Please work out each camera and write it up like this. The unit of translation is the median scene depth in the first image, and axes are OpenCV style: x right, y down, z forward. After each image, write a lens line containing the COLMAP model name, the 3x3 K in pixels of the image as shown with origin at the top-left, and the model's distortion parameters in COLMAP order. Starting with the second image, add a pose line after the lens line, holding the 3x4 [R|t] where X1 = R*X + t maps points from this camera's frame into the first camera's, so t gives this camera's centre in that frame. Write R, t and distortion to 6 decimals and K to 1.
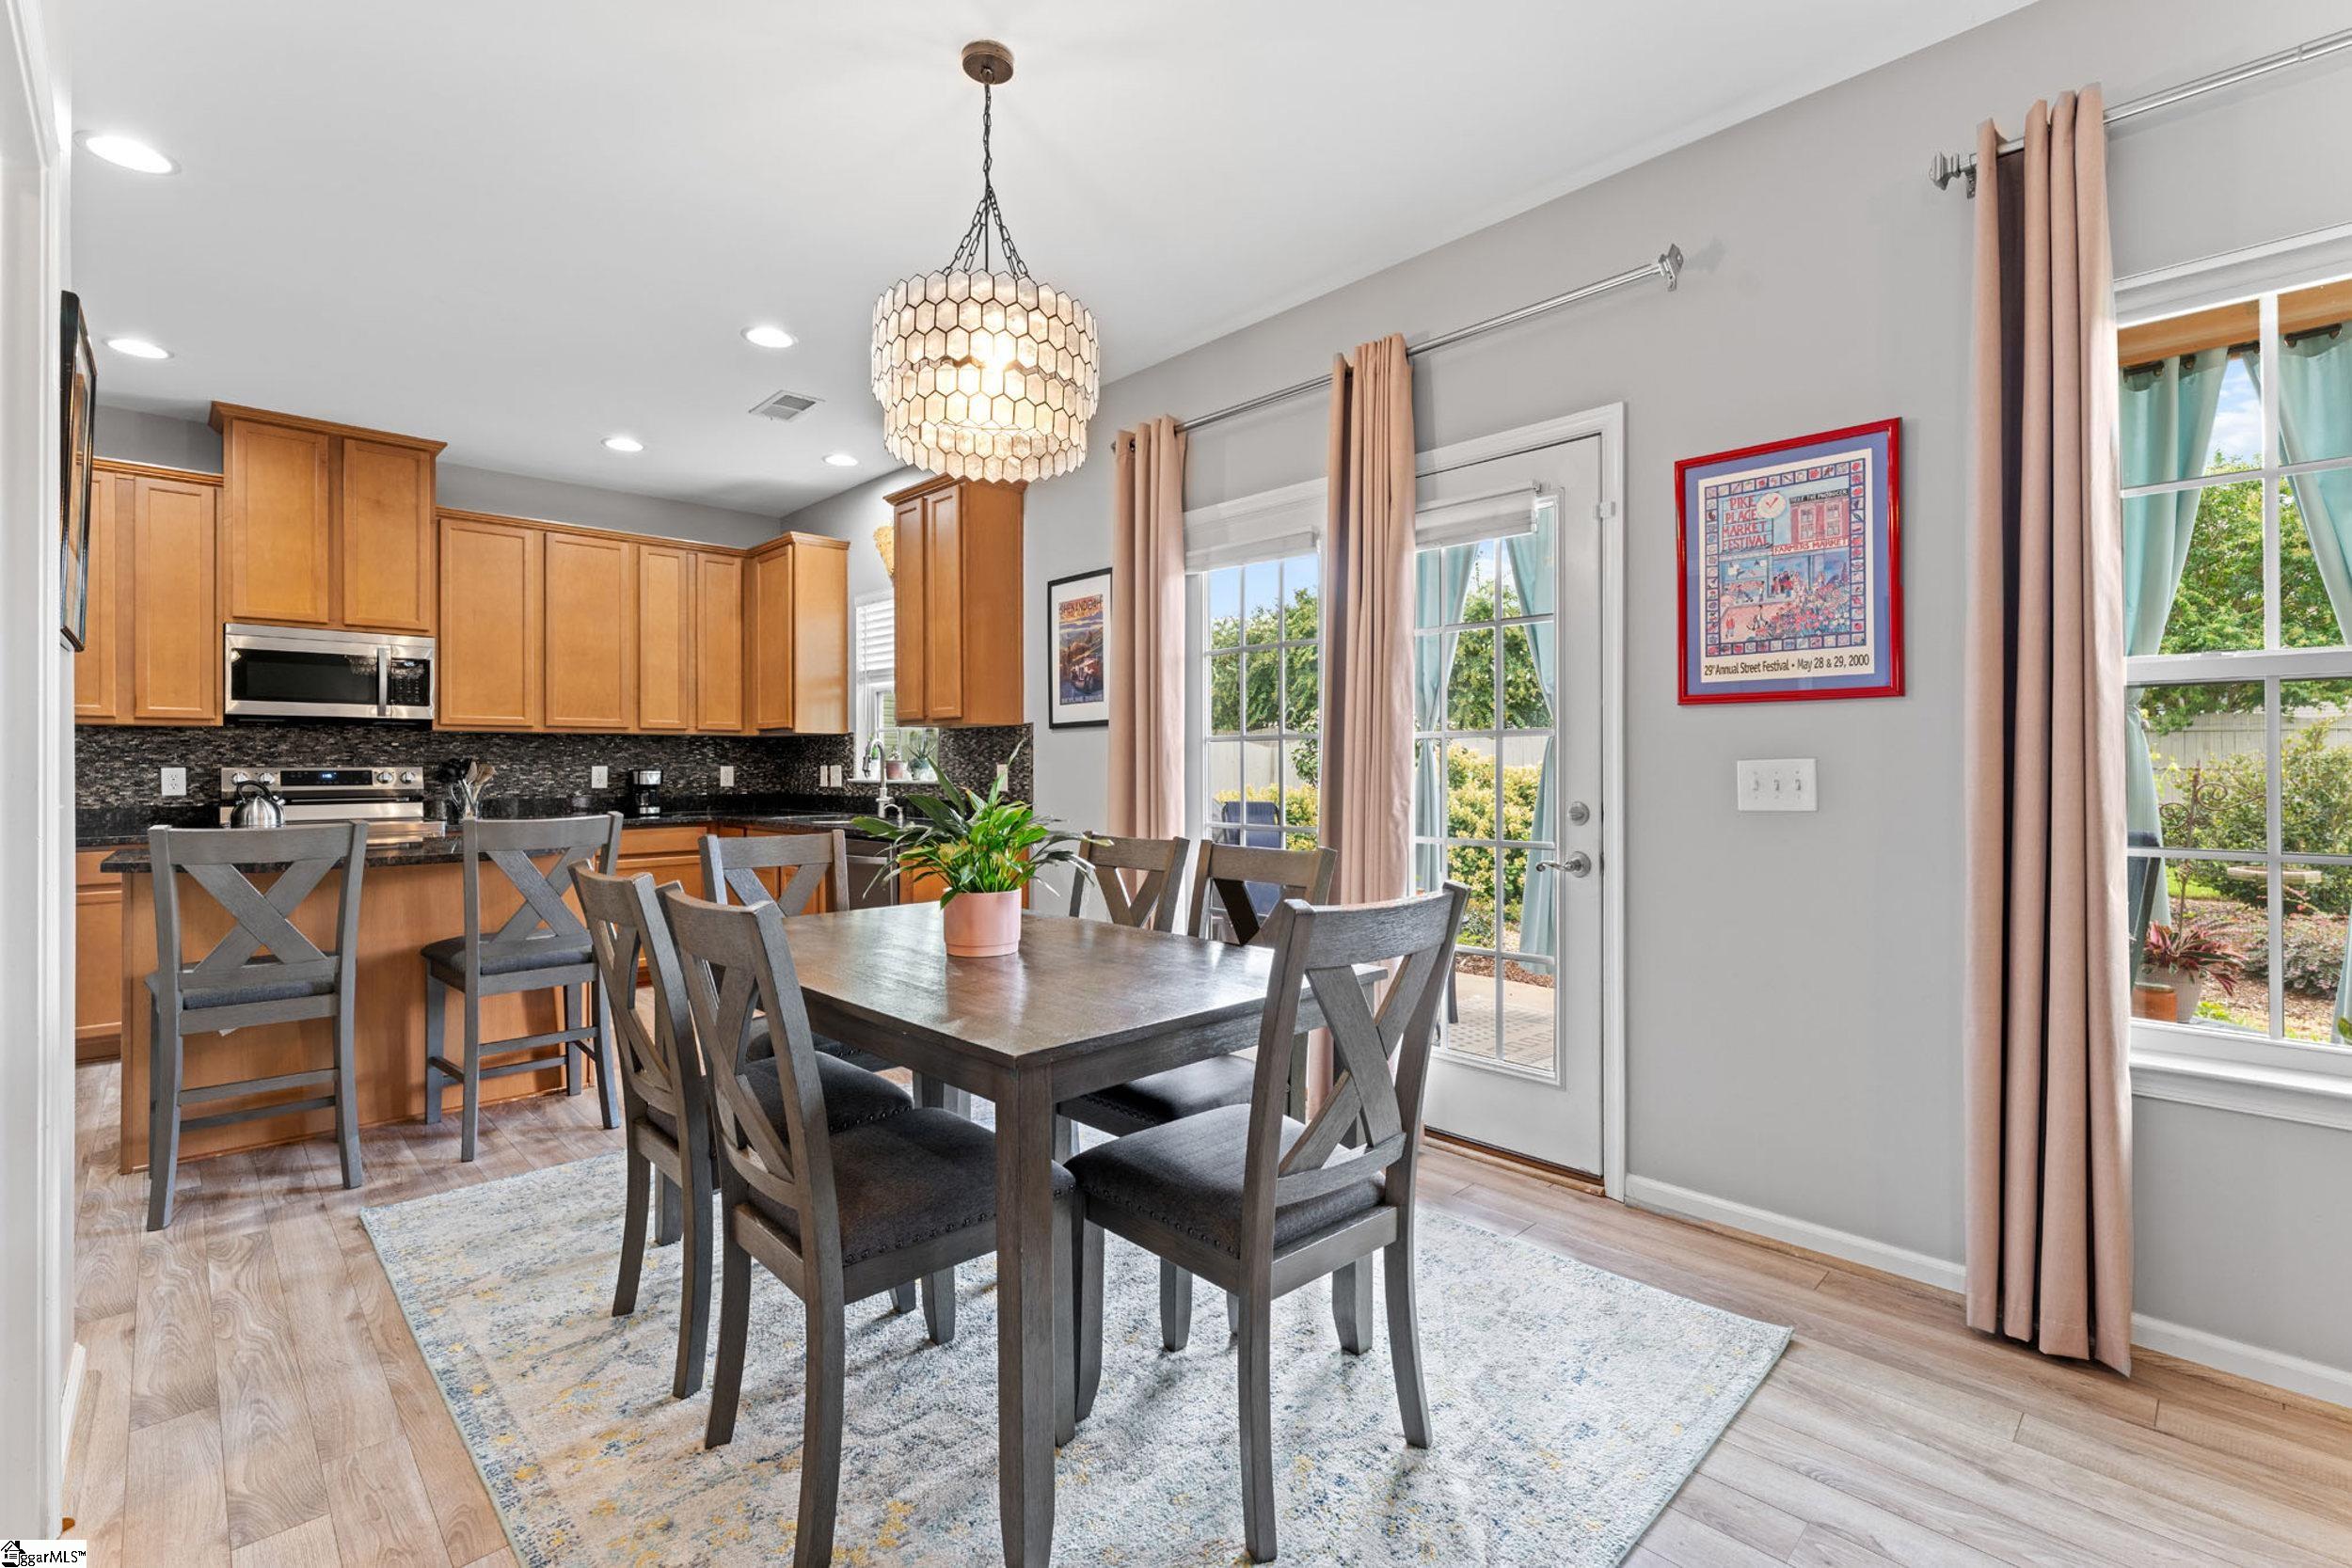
lens RADIAL K [[1034.4, 0, 1170.0], [0, 1034.4, 768.9], [0, 0, 1]] dist [-0.001514, -0.000043]
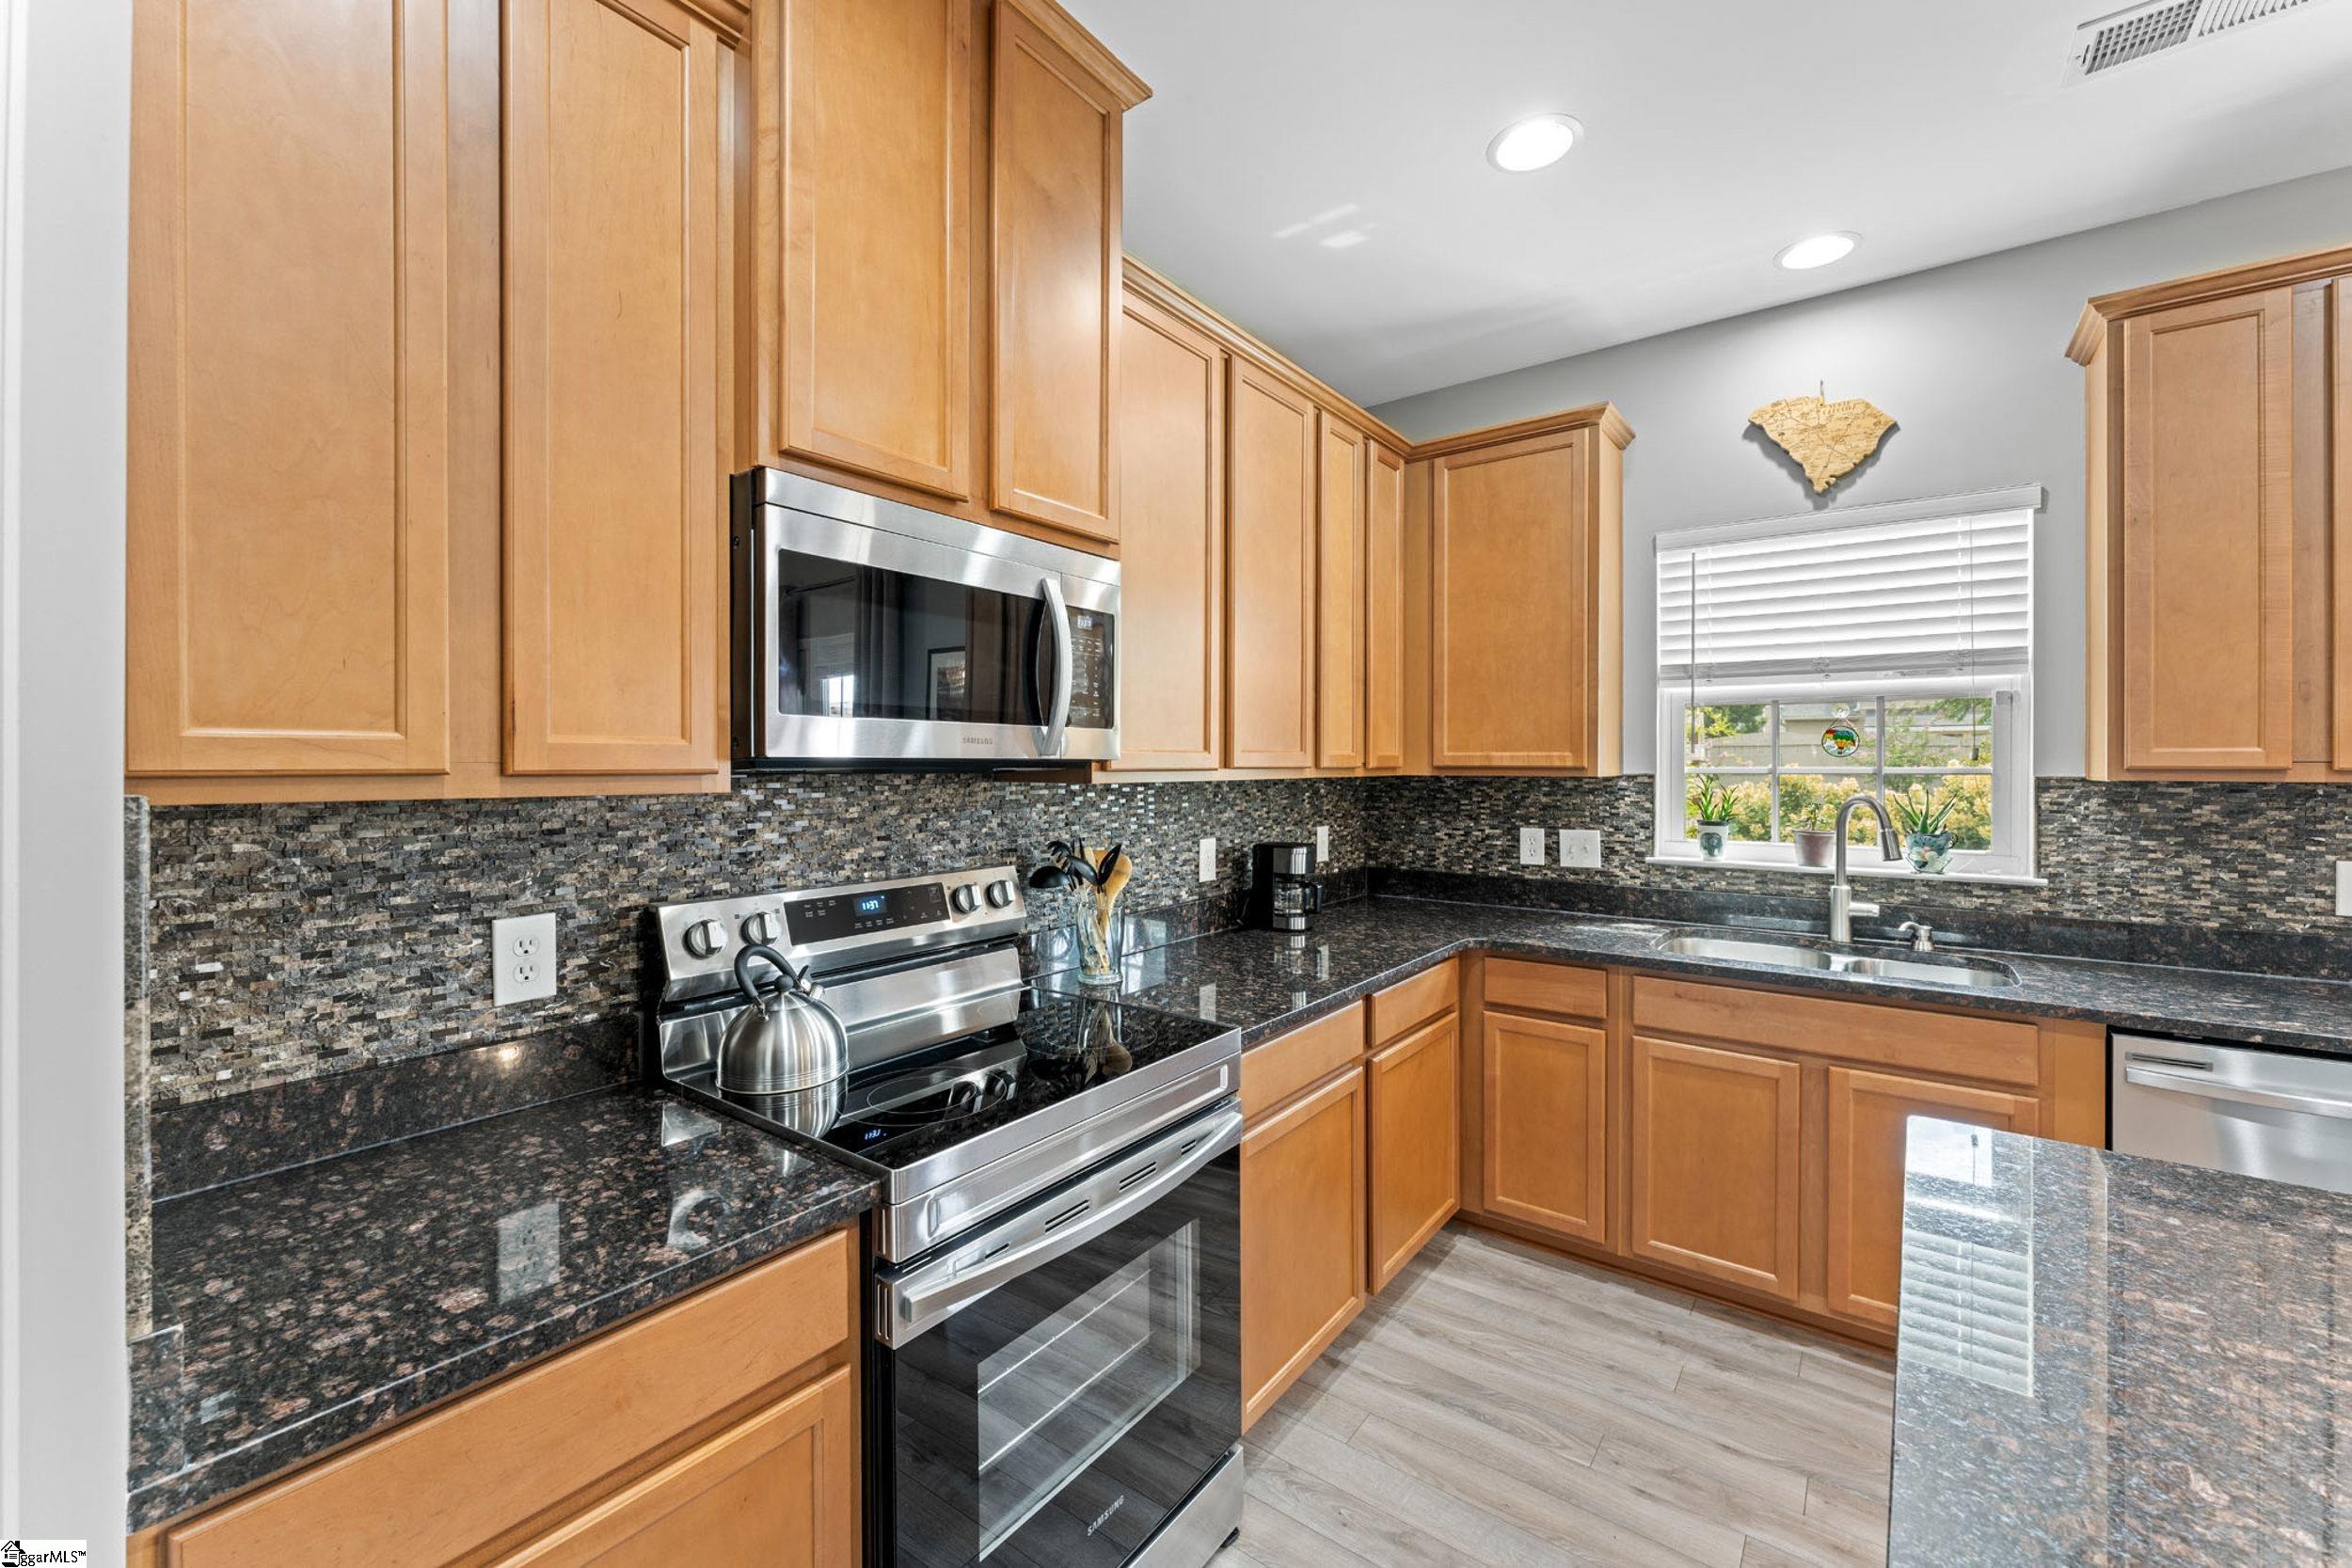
lens RADIAL K [[952.7, 0, 1173.6], [0, 952.7, 772.3], [0, 0, 1]] dist [0.000491, 0.000102]
pose [[0.985989, -0.001343, 0.166808, -0.802529], [0.000599, 0.999990, 0.004515, -0.047167], [-0.166812, -0.004352, 0.985979, 0.660975]]
